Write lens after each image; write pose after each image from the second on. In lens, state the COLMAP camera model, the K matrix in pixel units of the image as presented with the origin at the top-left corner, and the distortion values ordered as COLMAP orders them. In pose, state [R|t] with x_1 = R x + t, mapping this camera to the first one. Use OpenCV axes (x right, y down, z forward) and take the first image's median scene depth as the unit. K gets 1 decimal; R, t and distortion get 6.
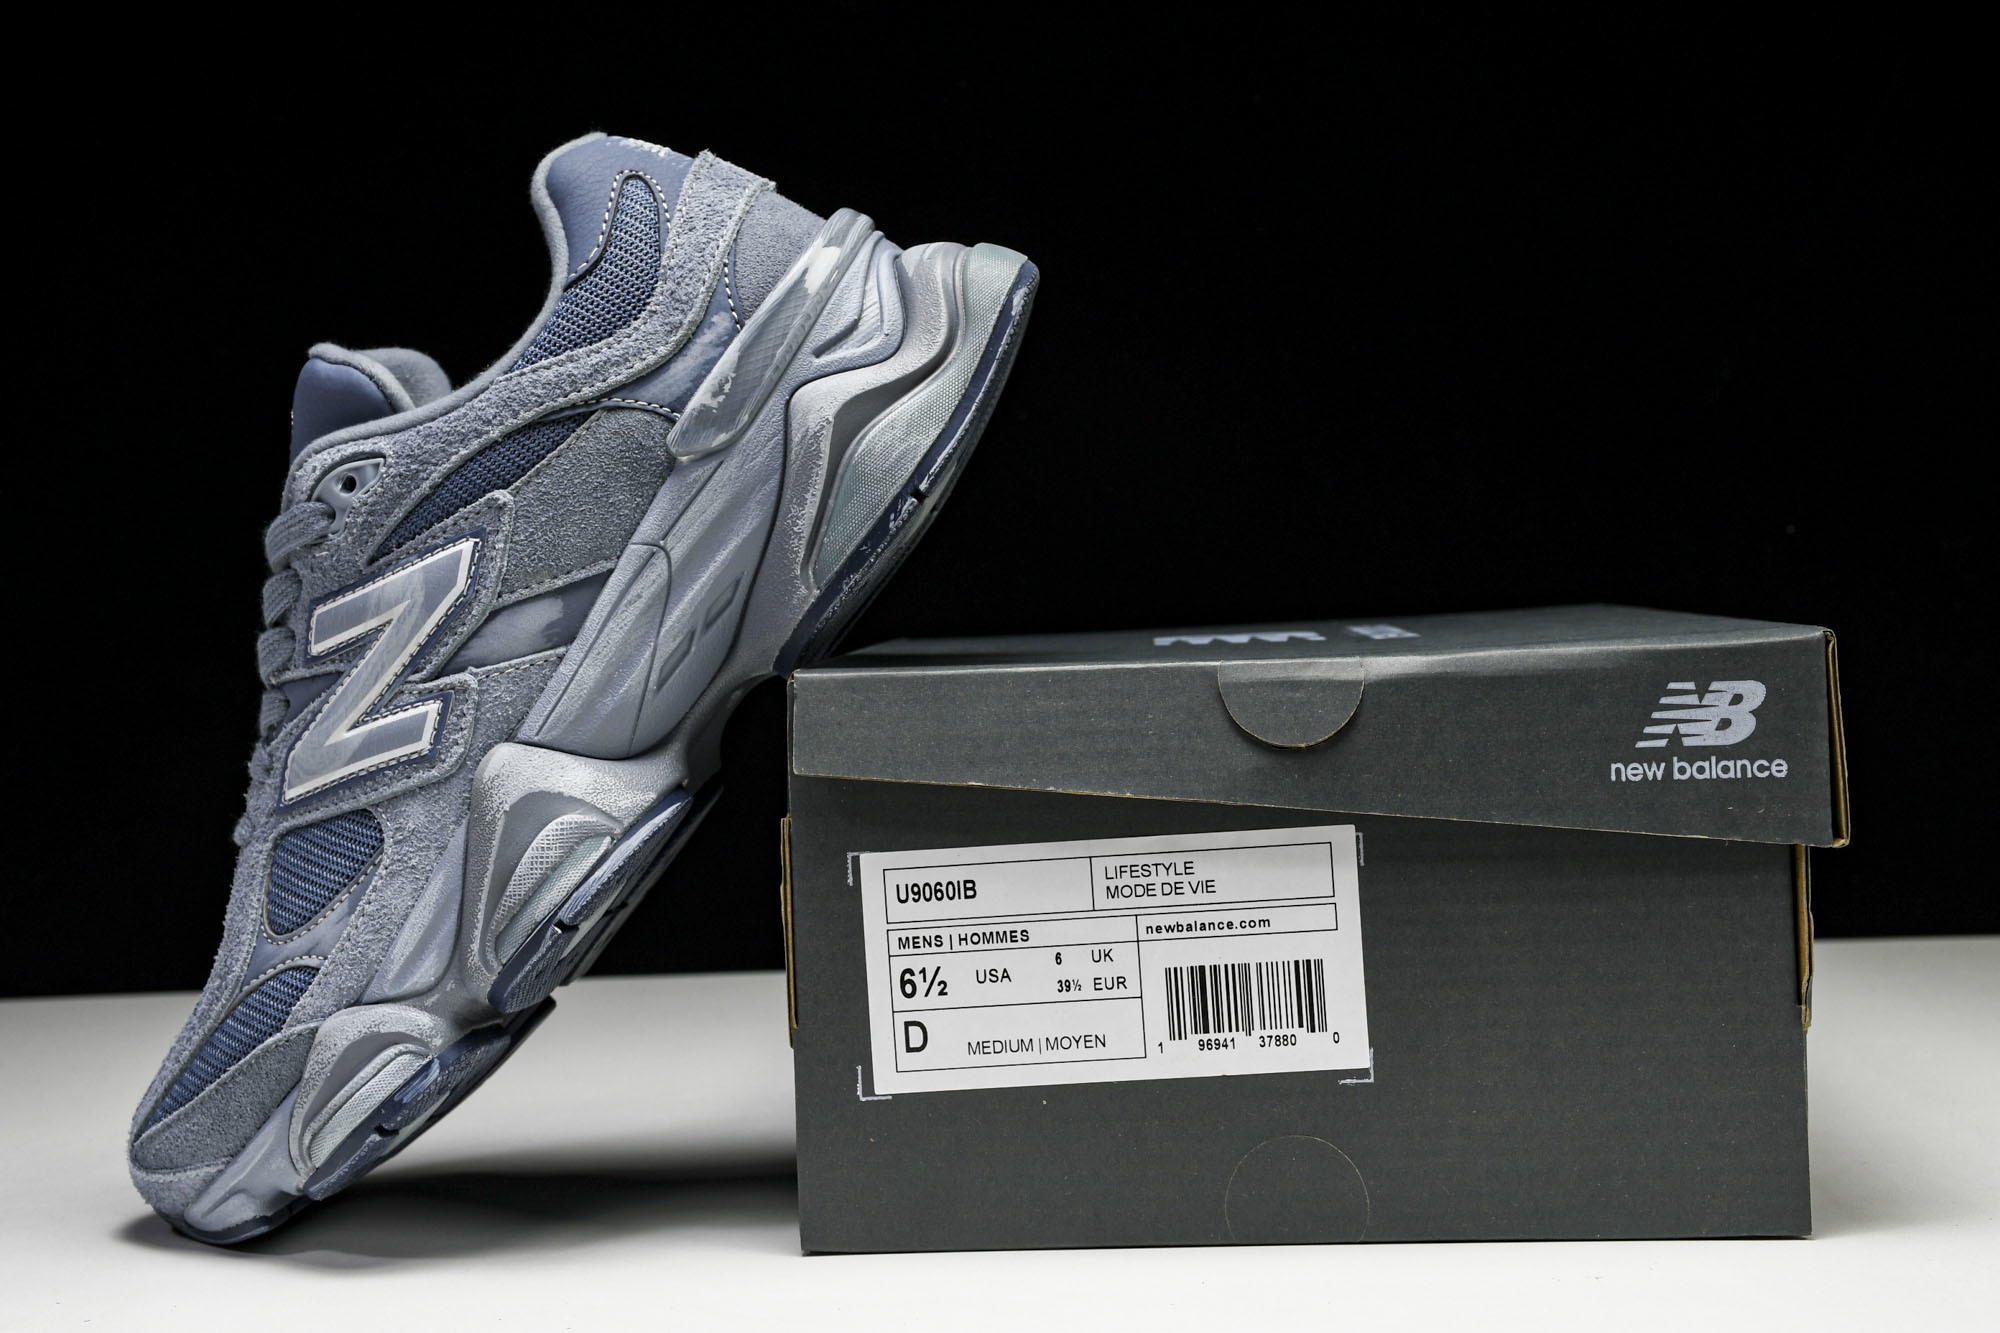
lens RADIAL K [[3223.3, 0, 1000.0], [0, 3223.3, 666.5], [0, 0, 1]] dist [0.184256, -0.084889]
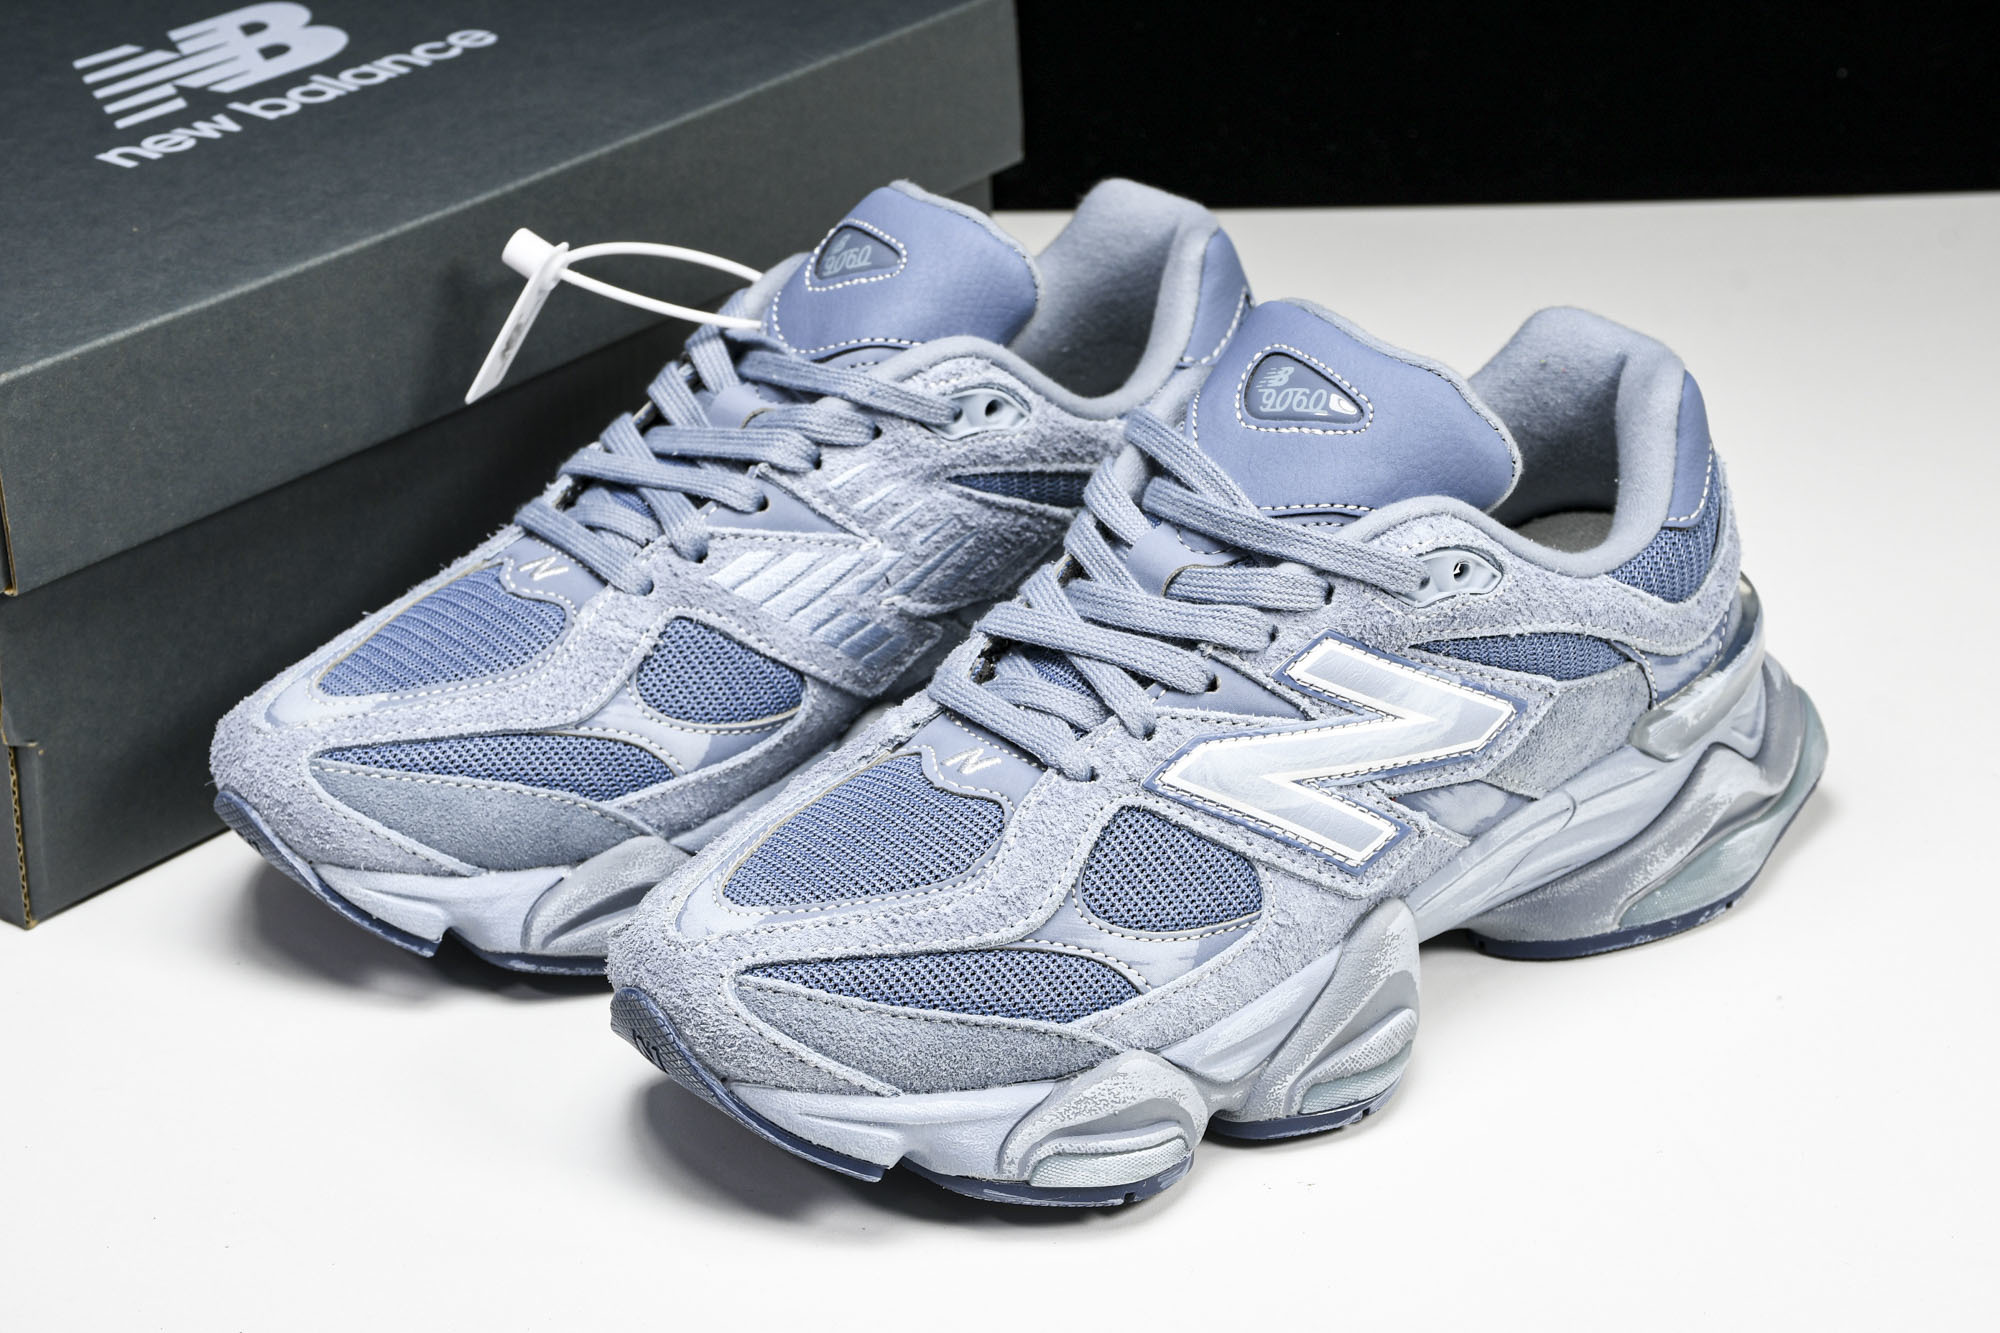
lens RADIAL K [[4290.6, 0, 1000.0], [0, 4290.6, 666.5], [0, 0, 1]] dist [0.365429, 0.240410]
pose [[0.454851, 0.507050, 0.732127, -1.130623], [-0.578470, 0.793266, -0.190004, 0.268356], [-0.677113, -0.337090, 0.654131, 0.299212]]
